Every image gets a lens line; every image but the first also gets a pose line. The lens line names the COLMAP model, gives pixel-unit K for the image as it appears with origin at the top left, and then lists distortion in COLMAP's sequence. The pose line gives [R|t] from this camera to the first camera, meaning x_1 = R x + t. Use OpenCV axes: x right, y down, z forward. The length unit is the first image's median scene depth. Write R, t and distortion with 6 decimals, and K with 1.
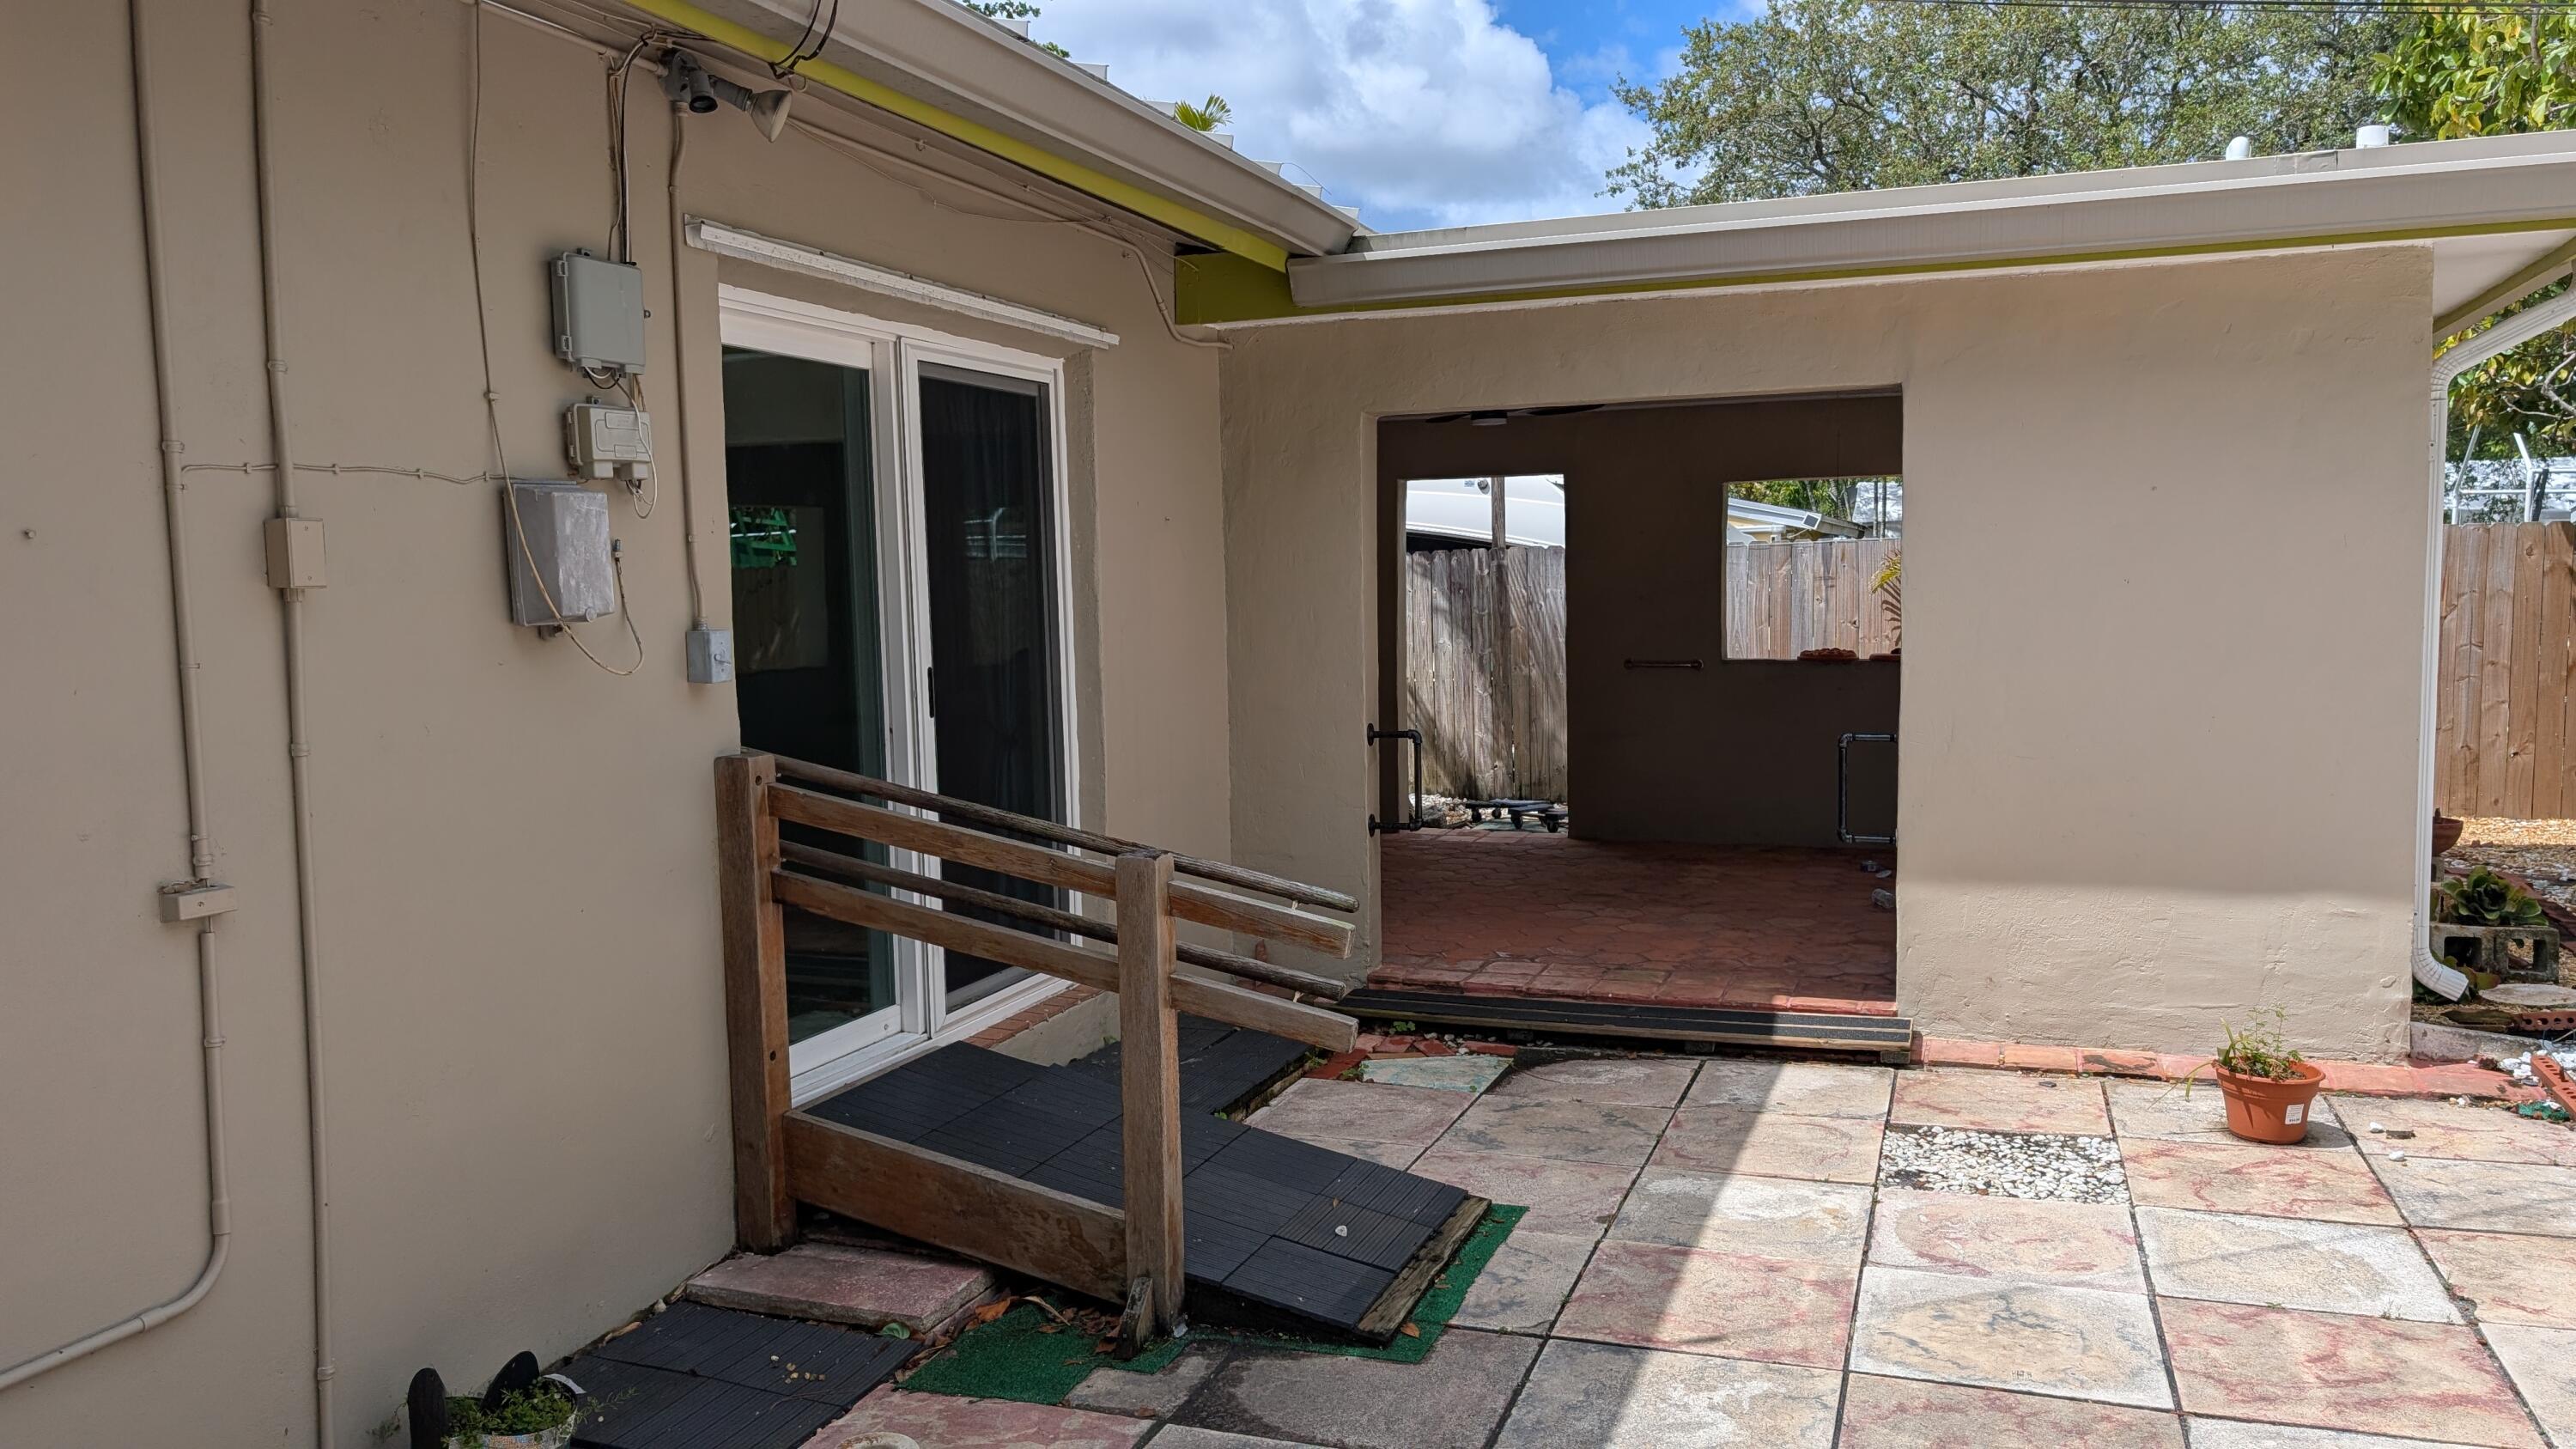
lens RADIAL K [[1858.1, 0, 1276.7], [0, 1858.1, 724.9], [0, 0, 1]] dist [-0.000328, -0.034624]
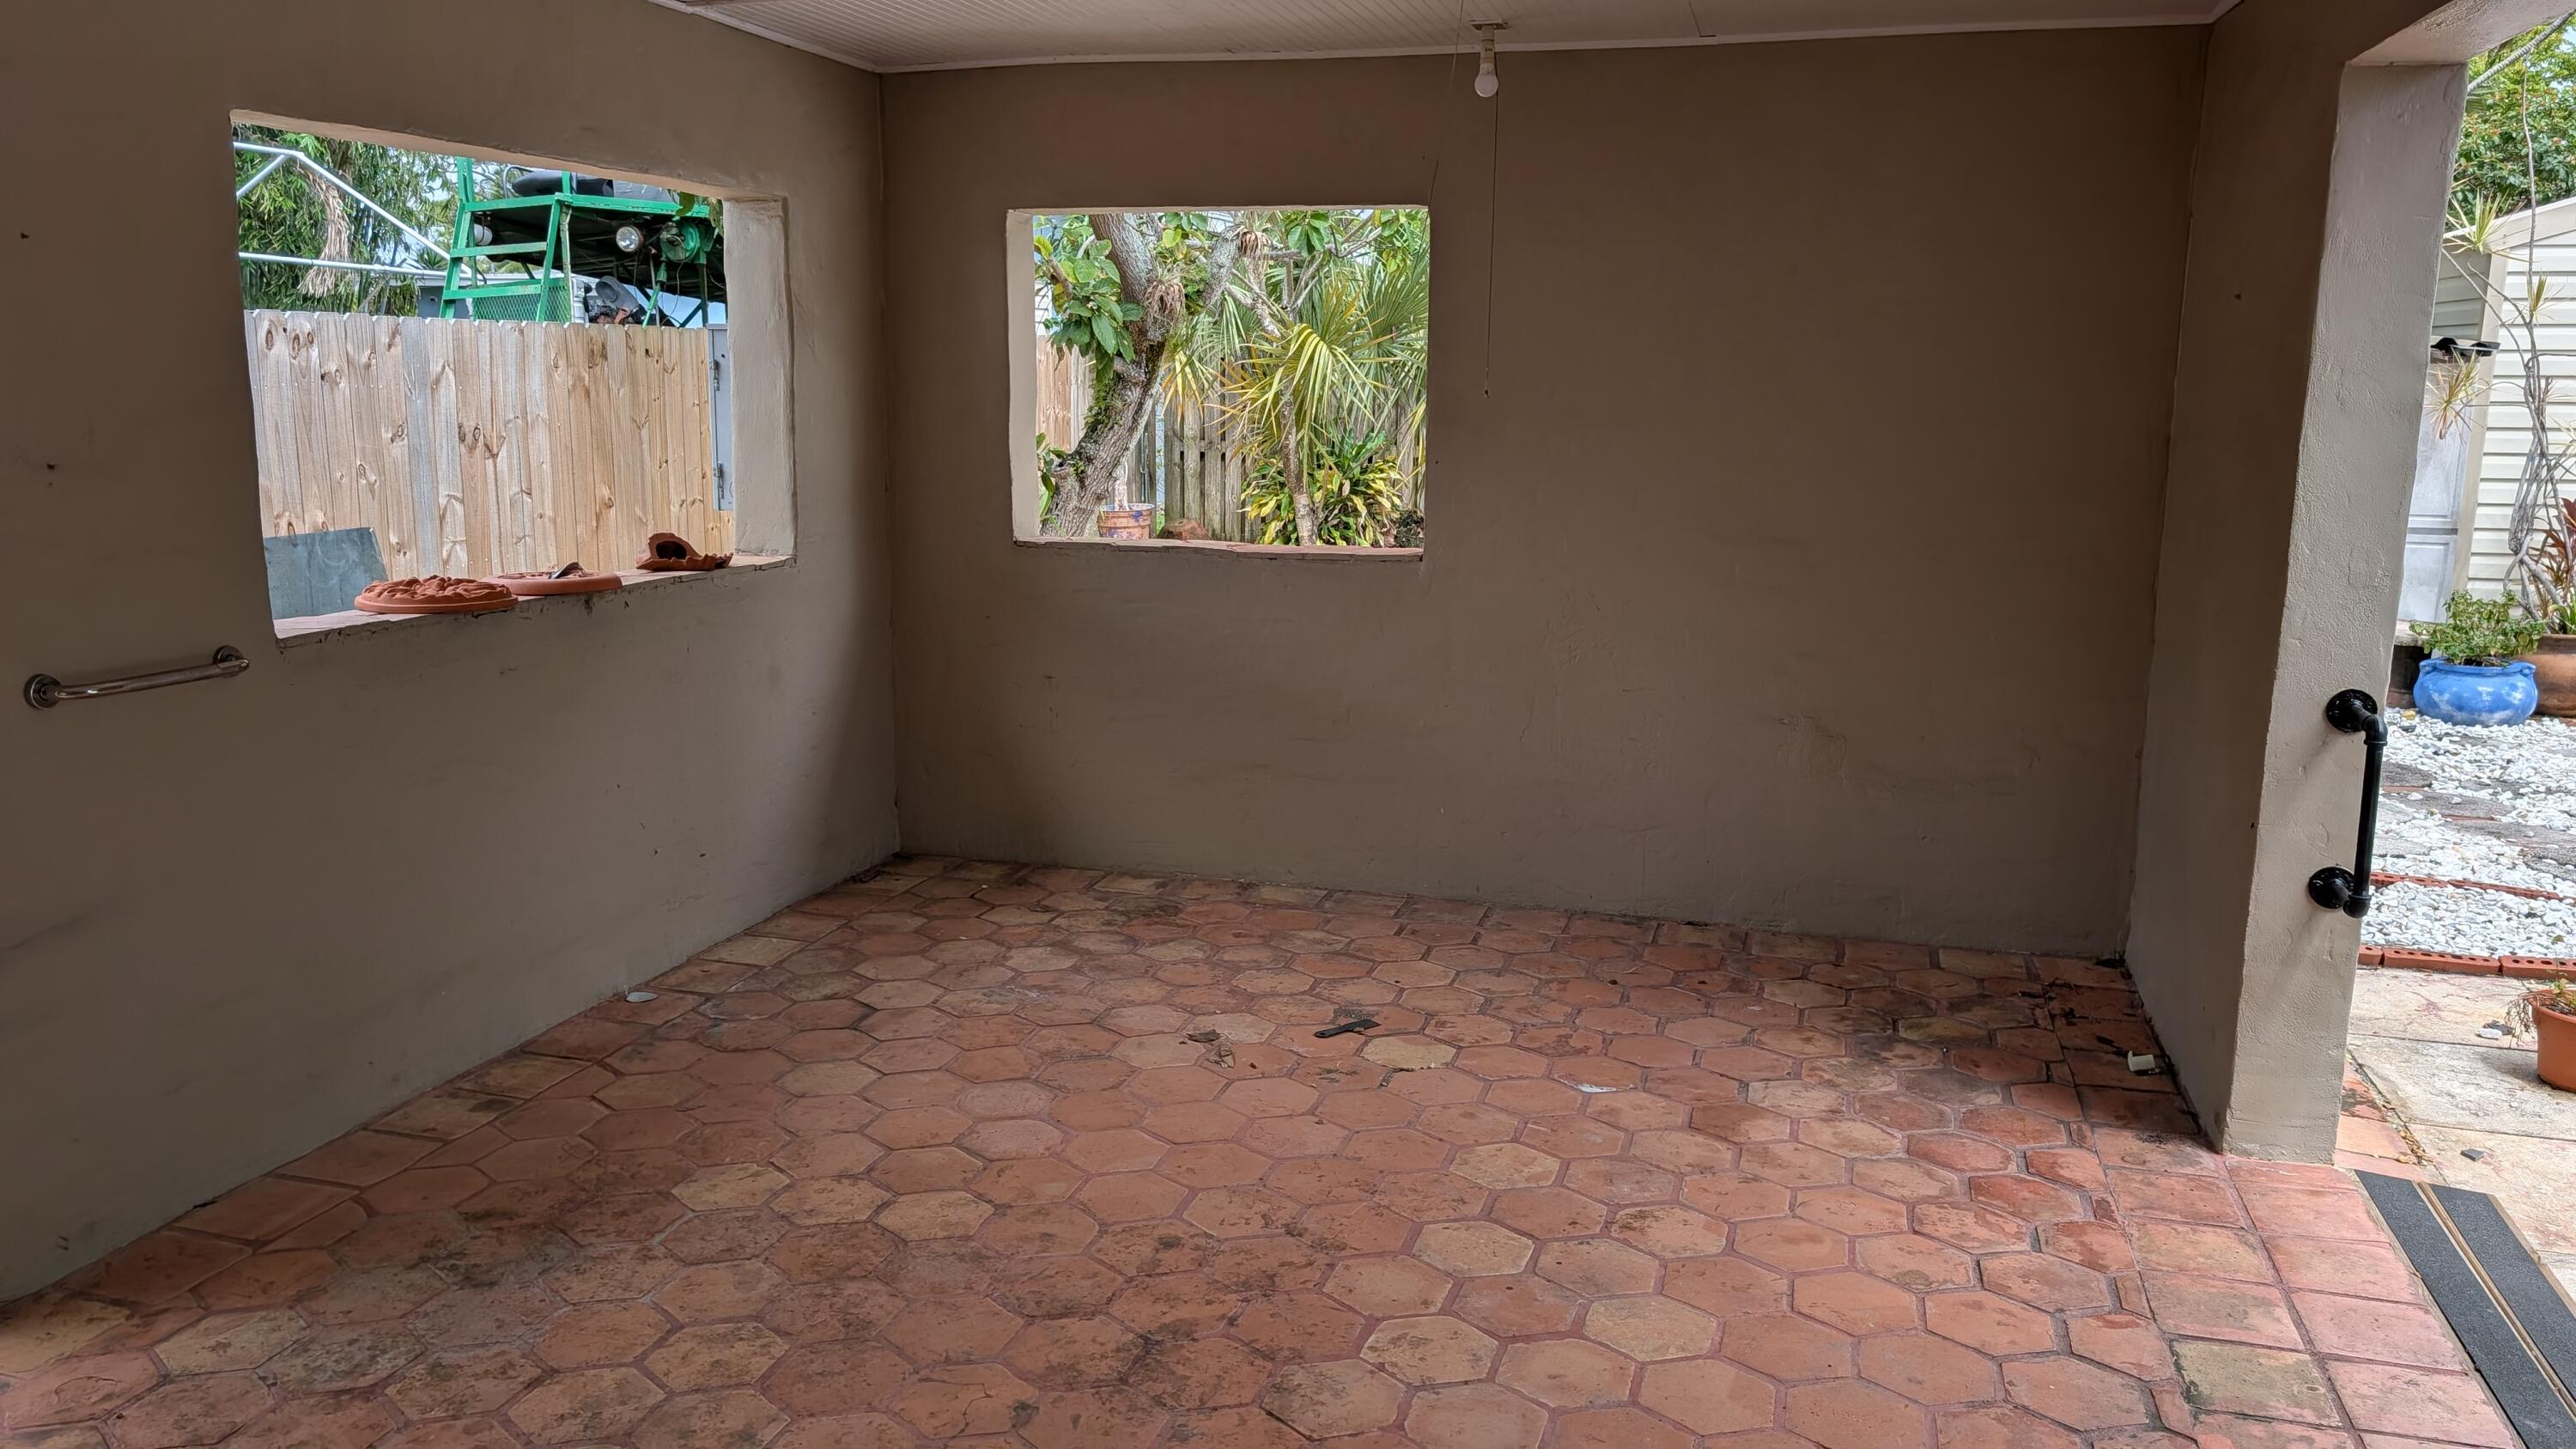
lens RADIAL K [[1858.1, 0, 1276.7], [0, 1858.1, 724.9], [0, 0, 1]] dist [-0.000328, -0.034624]
pose [[-0.057358, -0.166540, 0.984365, -0.092140], [0.075940, 0.982404, 0.170634, -0.056243], [-0.995461, 0.084540, -0.043702, 0.755979]]
